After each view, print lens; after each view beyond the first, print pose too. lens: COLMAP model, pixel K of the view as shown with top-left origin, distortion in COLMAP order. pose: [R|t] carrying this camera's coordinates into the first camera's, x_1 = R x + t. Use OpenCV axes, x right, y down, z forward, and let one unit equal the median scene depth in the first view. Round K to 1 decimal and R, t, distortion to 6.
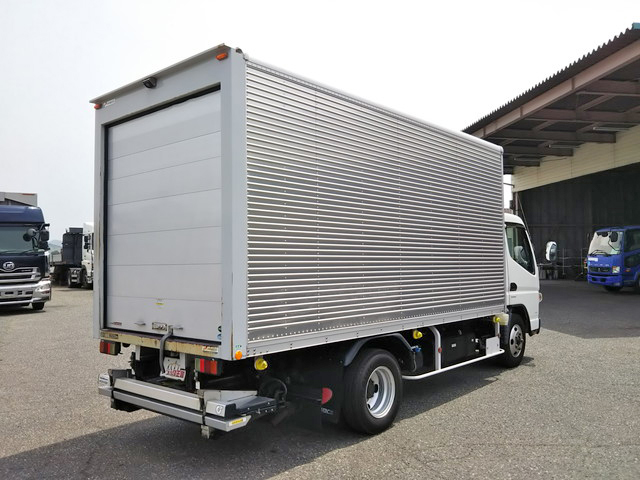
lens RADIAL K [[557.1, 0, 320.0], [0, 557.1, 240.0], [0, 0, 1]] dist [-0.008480, -0.012357]
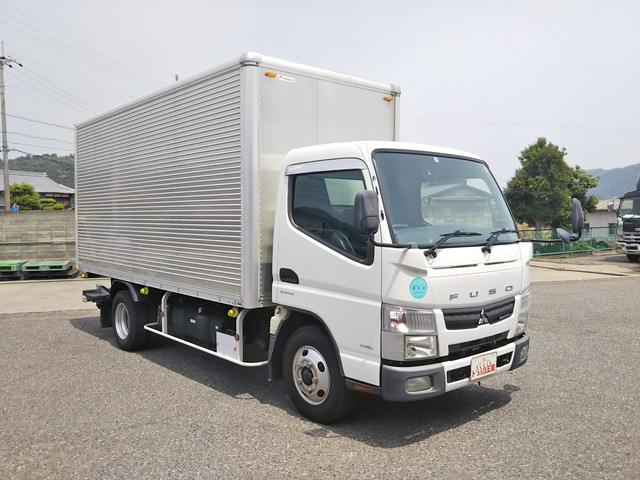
lens RADIAL K [[557.1, 0, 320.0], [0, 557.1, 240.0], [0, 0, 1]] dist [-0.008480, -0.012357]
pose [[-0.151783, 0.048851, -0.987206, 1.163677], [0.046509, 0.998025, 0.042235, 0.031184], [0.987319, -0.039503, -0.153755, 1.434074]]
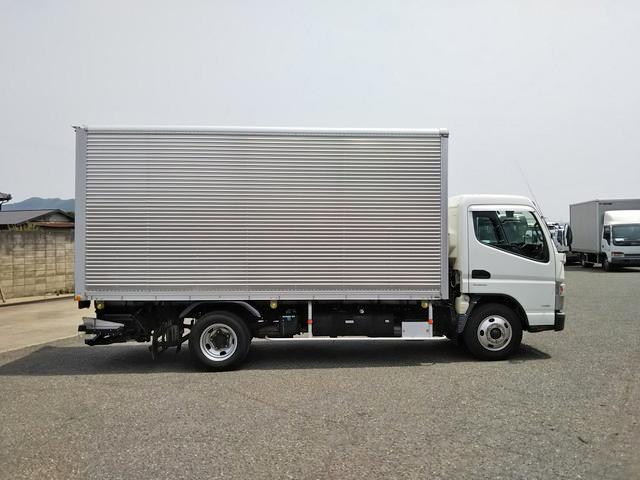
lens RADIAL K [[557.1, 0, 320.0], [0, 557.1, 240.0], [0, 0, 1]] dist [-0.008480, -0.012357]
pose [[0.693094, 0.000265, -0.720847, 1.066352], [0.025762, 0.999352, 0.025138, -0.004366], [0.720387, -0.035993, 0.692638, 0.204554]]
